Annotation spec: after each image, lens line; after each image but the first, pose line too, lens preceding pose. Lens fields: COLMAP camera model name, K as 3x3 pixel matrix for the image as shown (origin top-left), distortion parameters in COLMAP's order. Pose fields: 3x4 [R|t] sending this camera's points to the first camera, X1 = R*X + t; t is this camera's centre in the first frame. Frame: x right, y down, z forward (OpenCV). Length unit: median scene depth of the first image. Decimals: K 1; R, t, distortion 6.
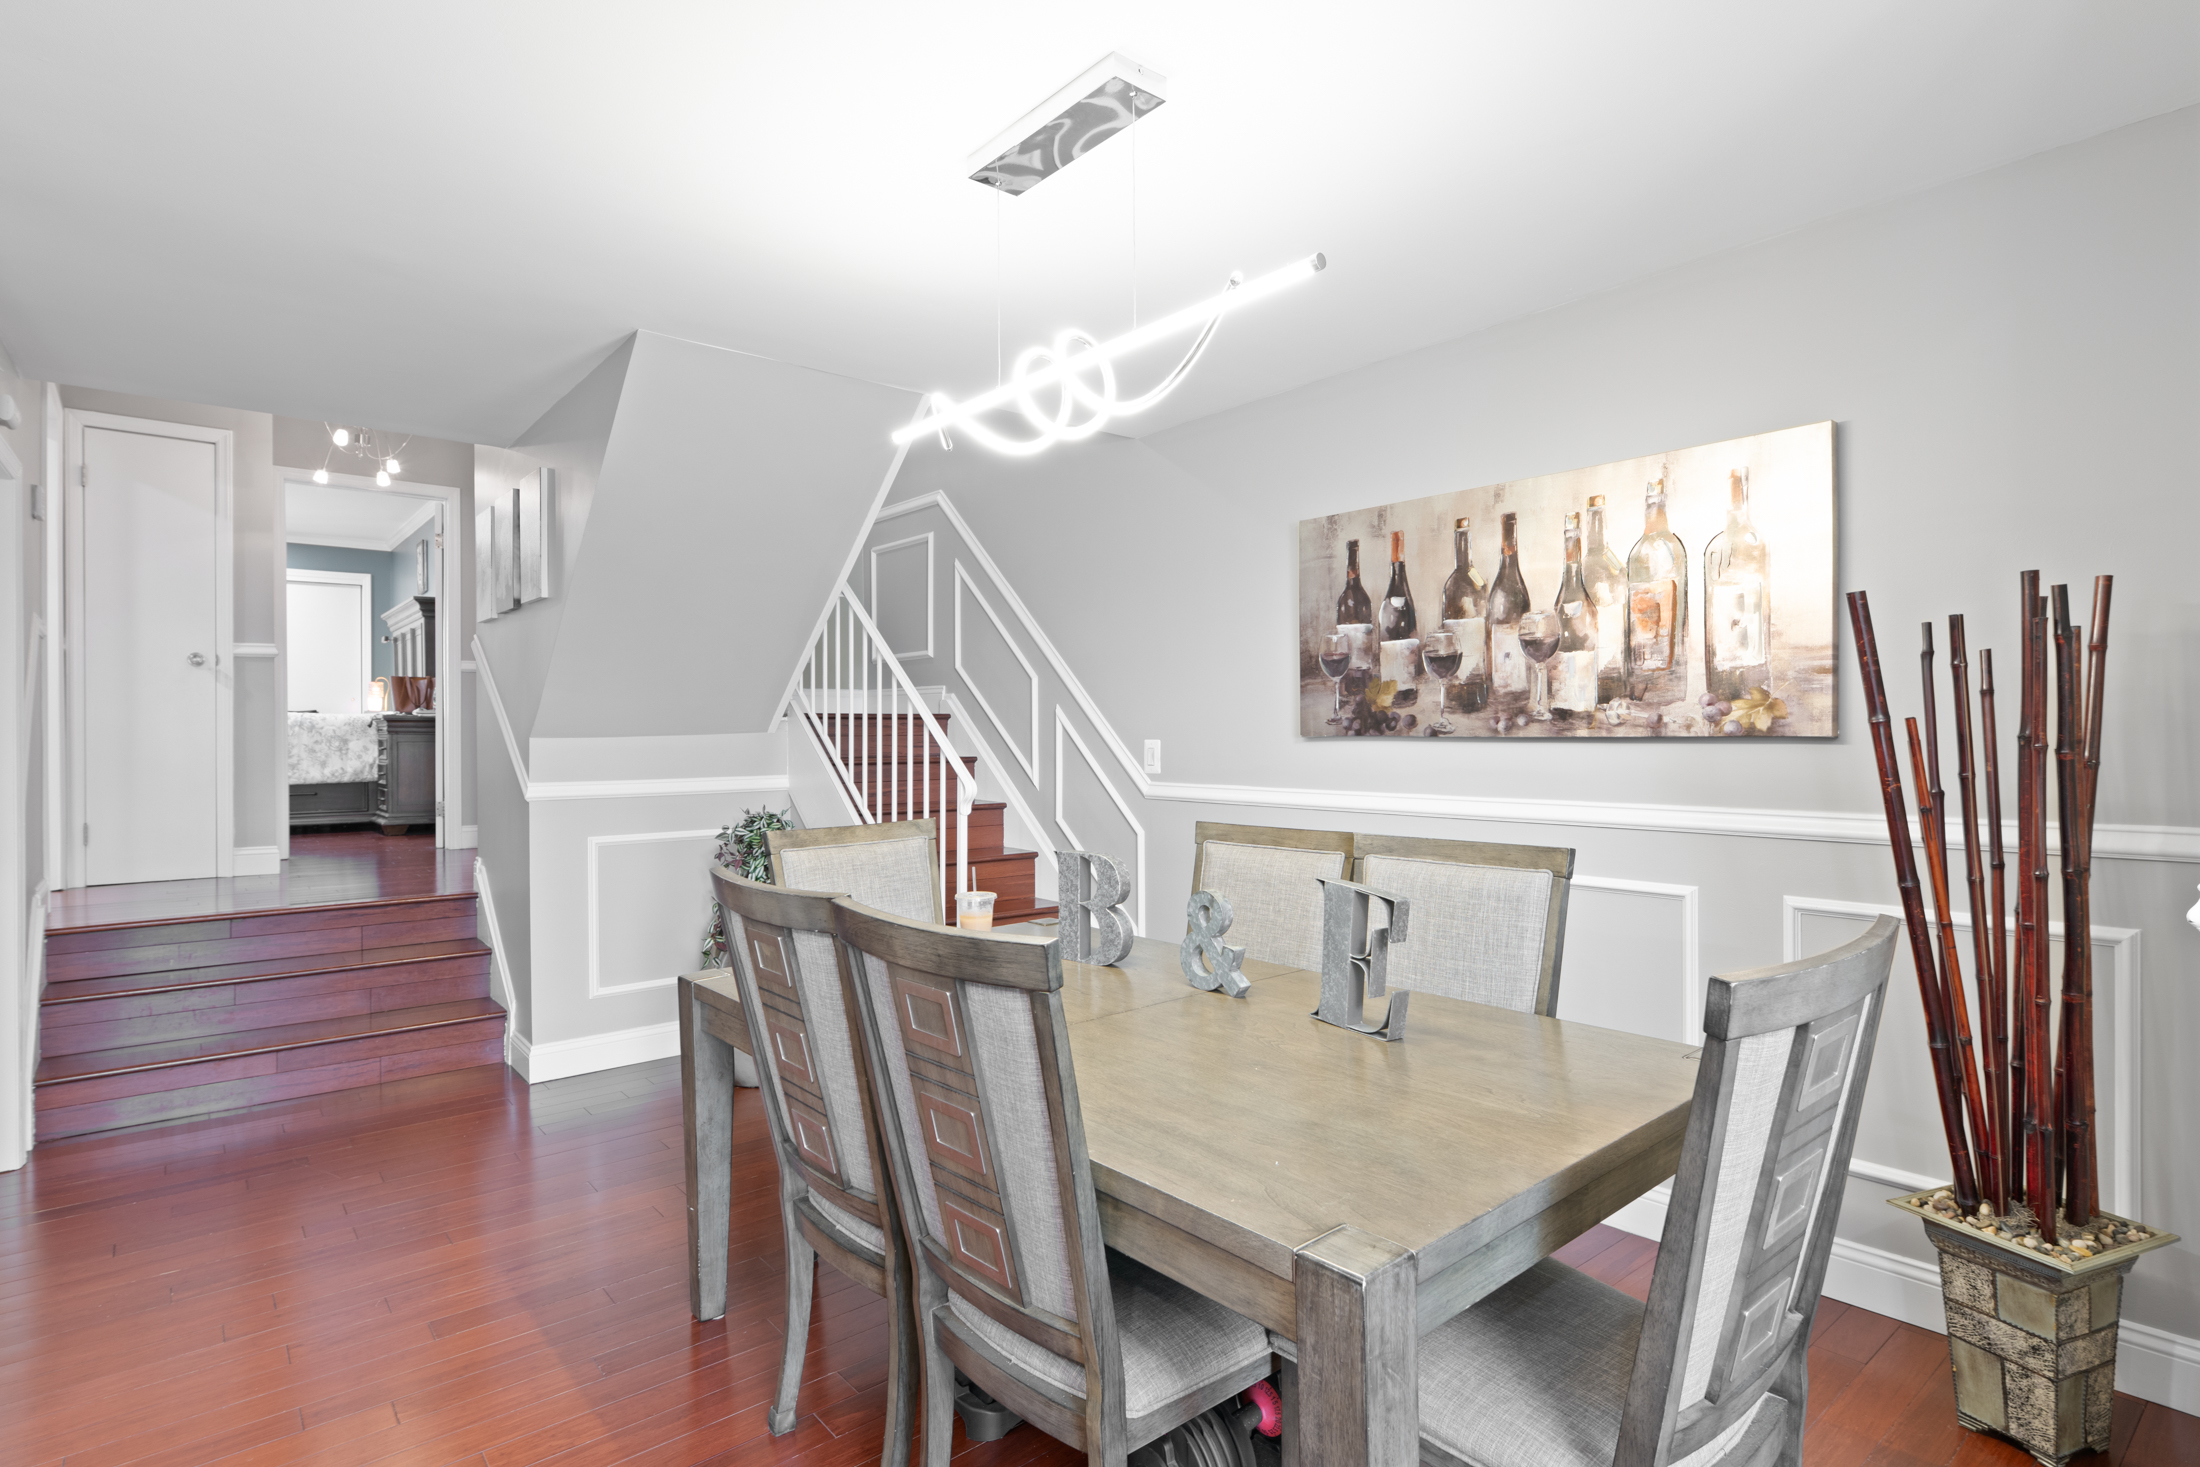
lens RADIAL K [[1149.1, 0, 1084.8], [0, 1149.1, 728.5], [0, 0, 1]] dist [0.002317, -0.000750]
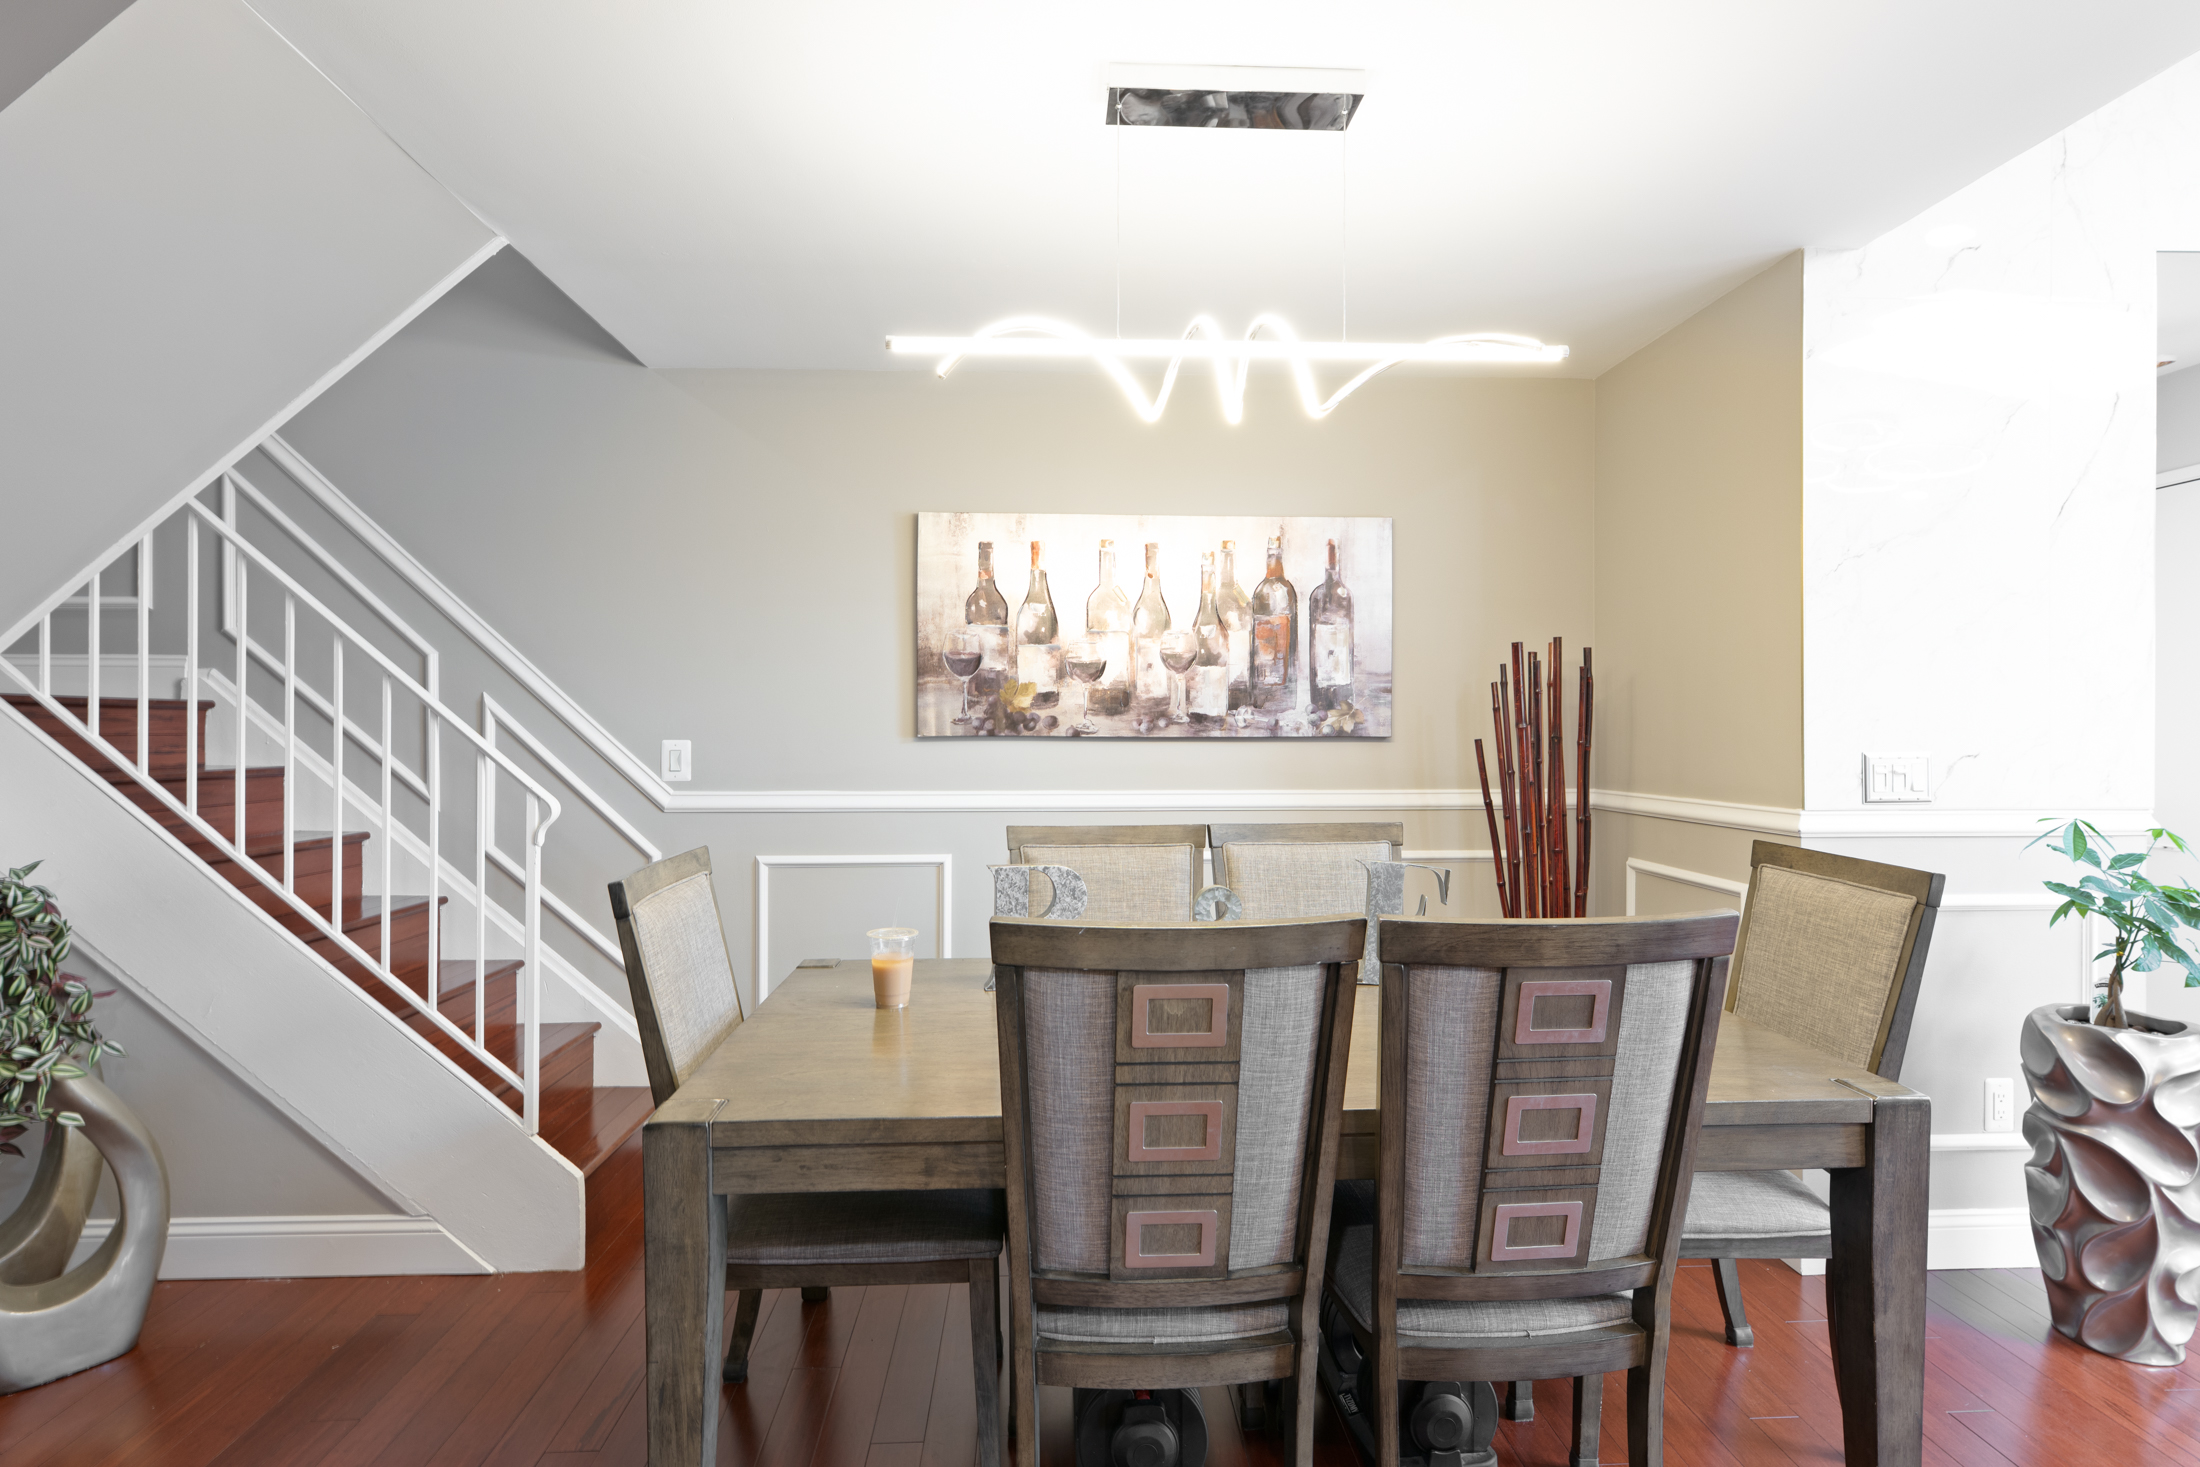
lens RADIAL K [[1149.1, 0, 1101.4], [0, 1149.1, 735.6], [0, 0, 1]] dist [0.002317, -0.000750]
pose [[0.580510, 0.000381, 0.814253, -0.611547], [-0.005625, 0.999978, 0.003543, 0.002186], [-0.814234, -0.006636, 0.580499, 0.383120]]
